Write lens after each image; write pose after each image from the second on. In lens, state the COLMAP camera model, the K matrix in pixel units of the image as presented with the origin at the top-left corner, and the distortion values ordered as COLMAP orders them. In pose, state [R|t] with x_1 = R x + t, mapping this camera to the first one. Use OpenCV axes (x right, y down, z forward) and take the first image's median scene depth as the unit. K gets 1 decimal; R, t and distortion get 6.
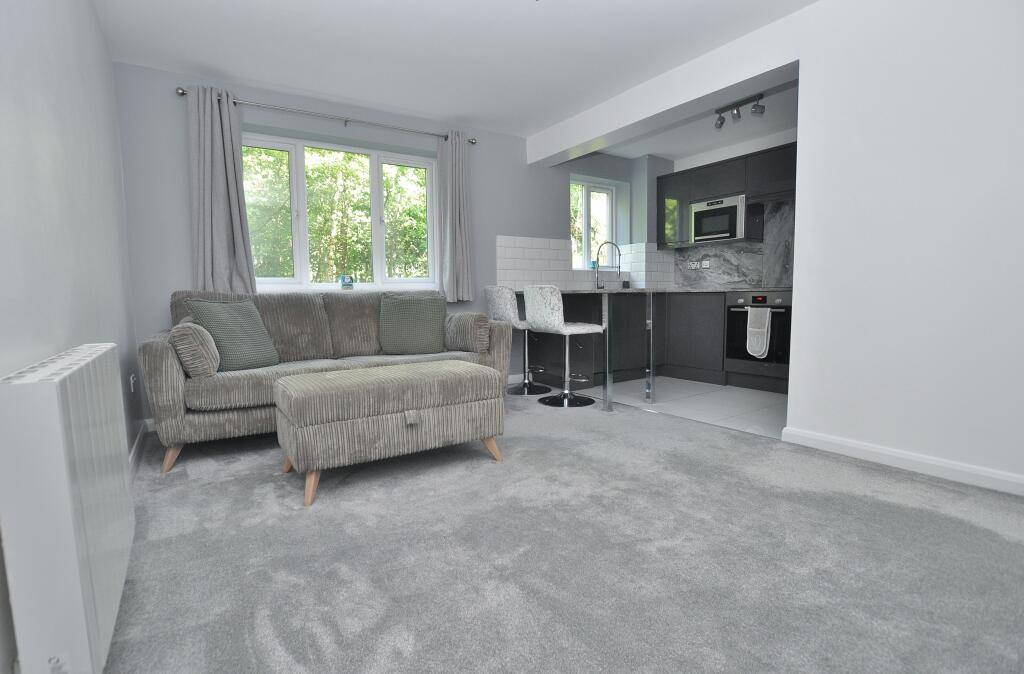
lens RADIAL K [[488.5, 0, 505.4], [0, 488.5, 340.0], [0, 0, 1]] dist [-0.002141, -0.000108]
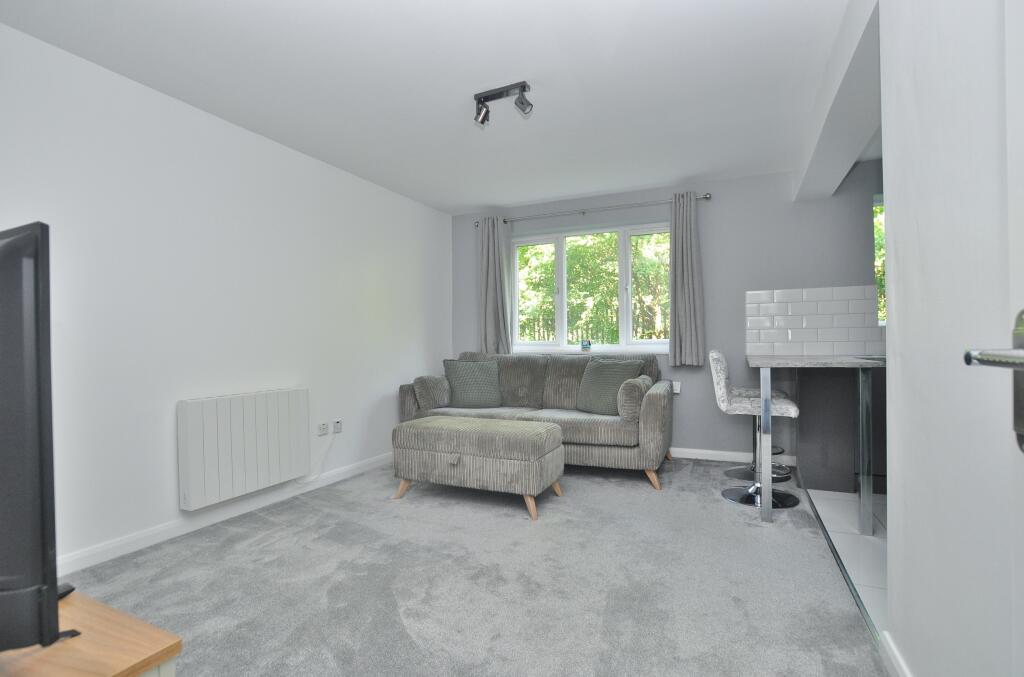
lens RADIAL K [[496.0, 0, 506.8], [0, 496.0, 346.2], [0, 0, 1]] dist [-0.056418, 0.000261]
pose [[0.541603, 0.015863, -0.840484, 0.519359], [-0.079197, 0.996338, -0.032230, -0.058132], [0.836895, 0.084020, 0.540876, 0.191973]]
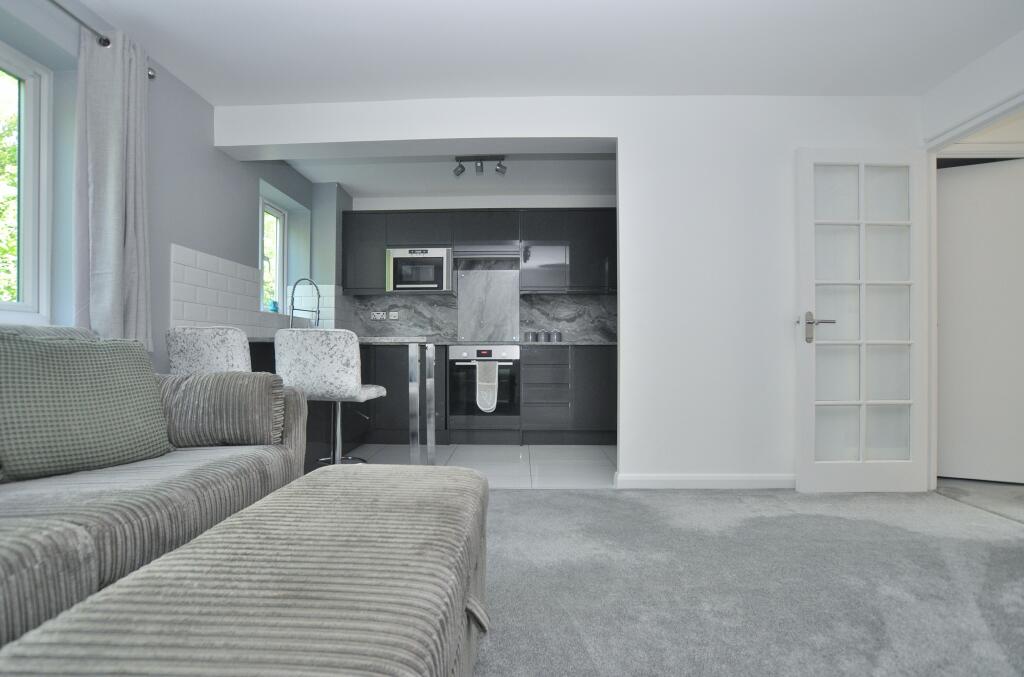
lens RADIAL K [[496.0, 0, 506.8], [0, 496.0, 346.2], [0, 0, 1]] dist [-0.056418, 0.000261]
pose [[0.584858, 0.018434, 0.810926, -0.270351], [0.065075, 0.995453, -0.069563, -0.023091], [-0.808521, 0.093455, 0.580999, 0.363105]]
